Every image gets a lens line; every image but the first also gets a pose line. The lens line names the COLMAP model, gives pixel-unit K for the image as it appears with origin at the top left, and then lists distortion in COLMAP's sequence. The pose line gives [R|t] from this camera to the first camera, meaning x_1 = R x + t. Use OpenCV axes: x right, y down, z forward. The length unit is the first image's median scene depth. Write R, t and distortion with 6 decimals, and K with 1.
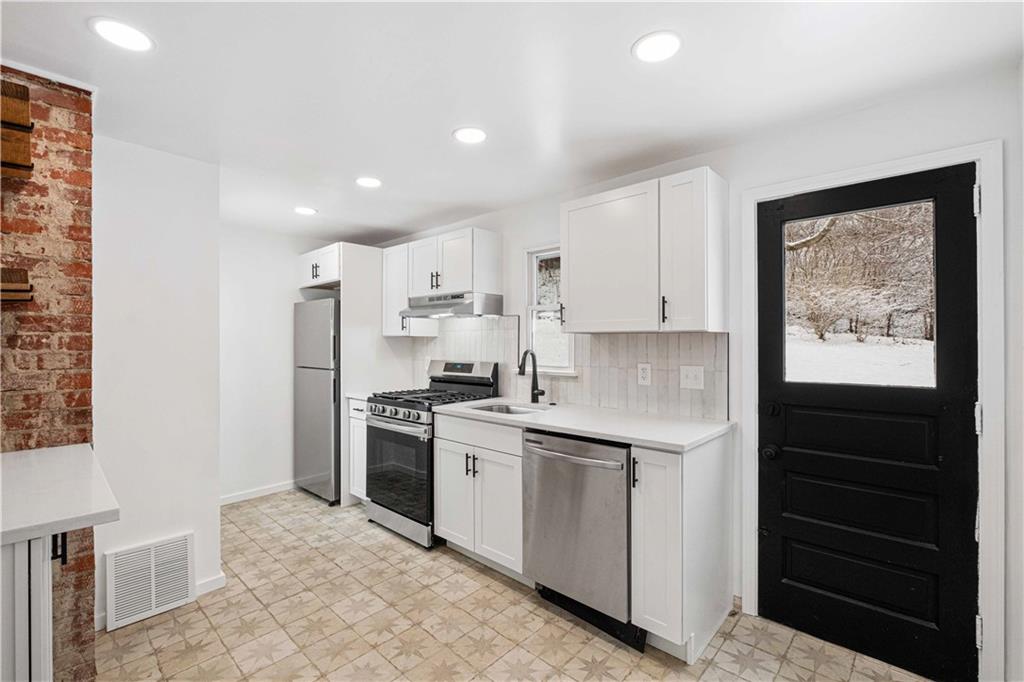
lens RADIAL K [[464.6, 0, 508.6], [0, 464.6, 340.3], [0, 0, 1]] dist [-0.004714, -0.000973]
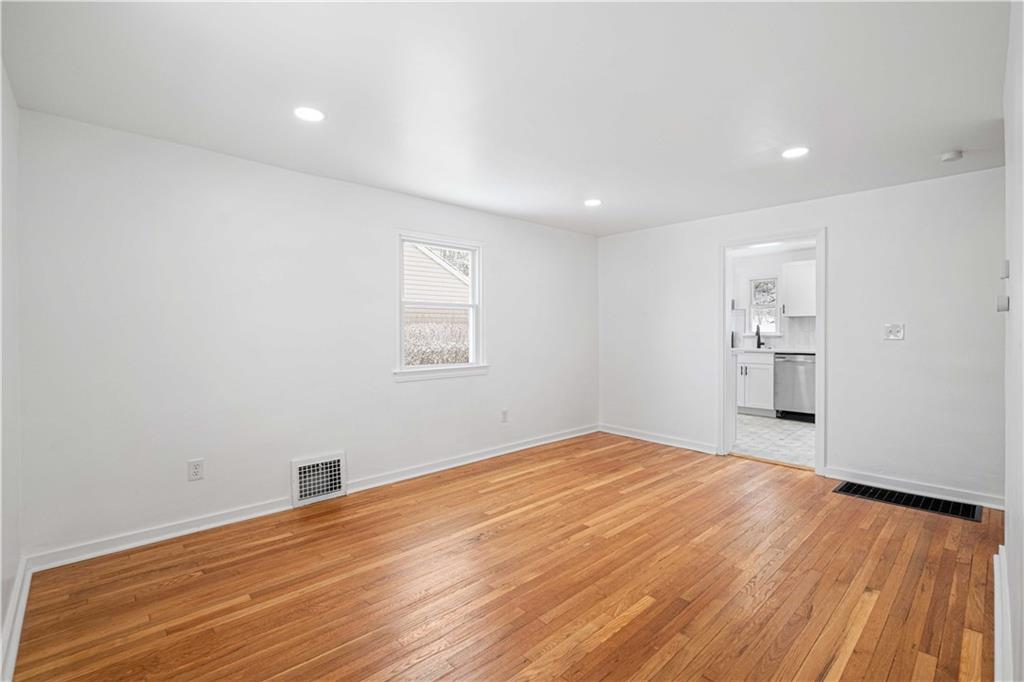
lens RADIAL K [[464.6, 0, 508.6], [0, 464.6, 340.3], [0, 0, 1]] dist [-0.004714, -0.000973]
pose [[0.997614, -0.003629, -0.068943, -1.252542], [0.005585, 0.999587, 0.028200, 0.030007], [0.068813, -0.028518, 0.997222, -1.677691]]
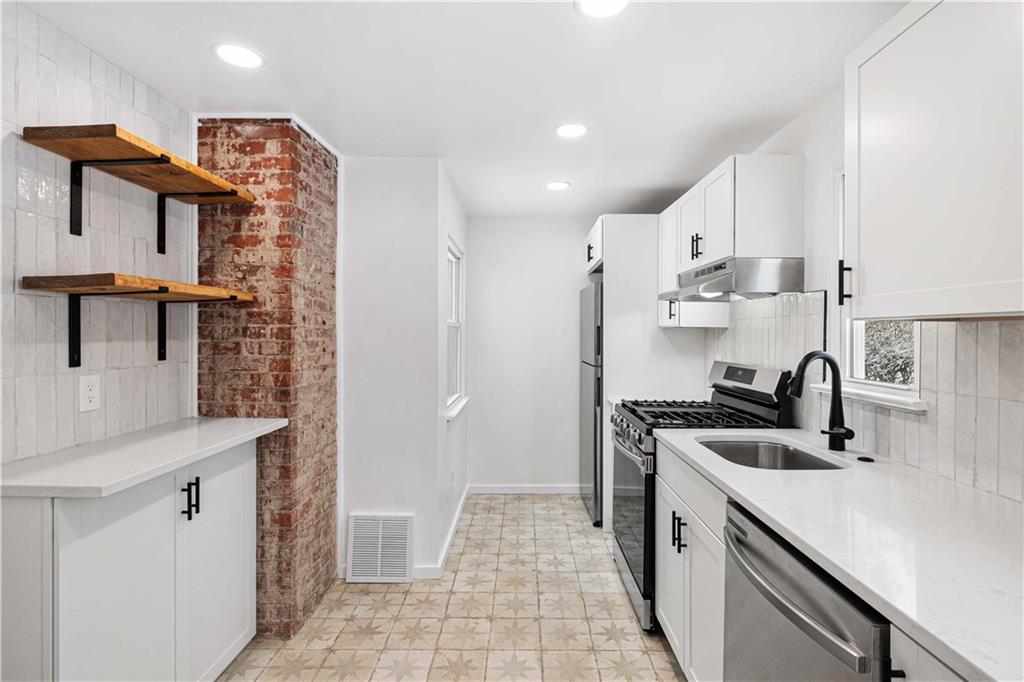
lens RADIAL K [[493.4, 0, 509.4], [0, 493.4, 331.9], [0, 0, 1]] dist [0.000182, 0.000099]
pose [[0.664900, 0.004813, -0.746917, 0.285266], [-0.004627, 0.999987, 0.002324, -0.002512], [0.746918, 0.001910, 0.664914, 0.416350]]
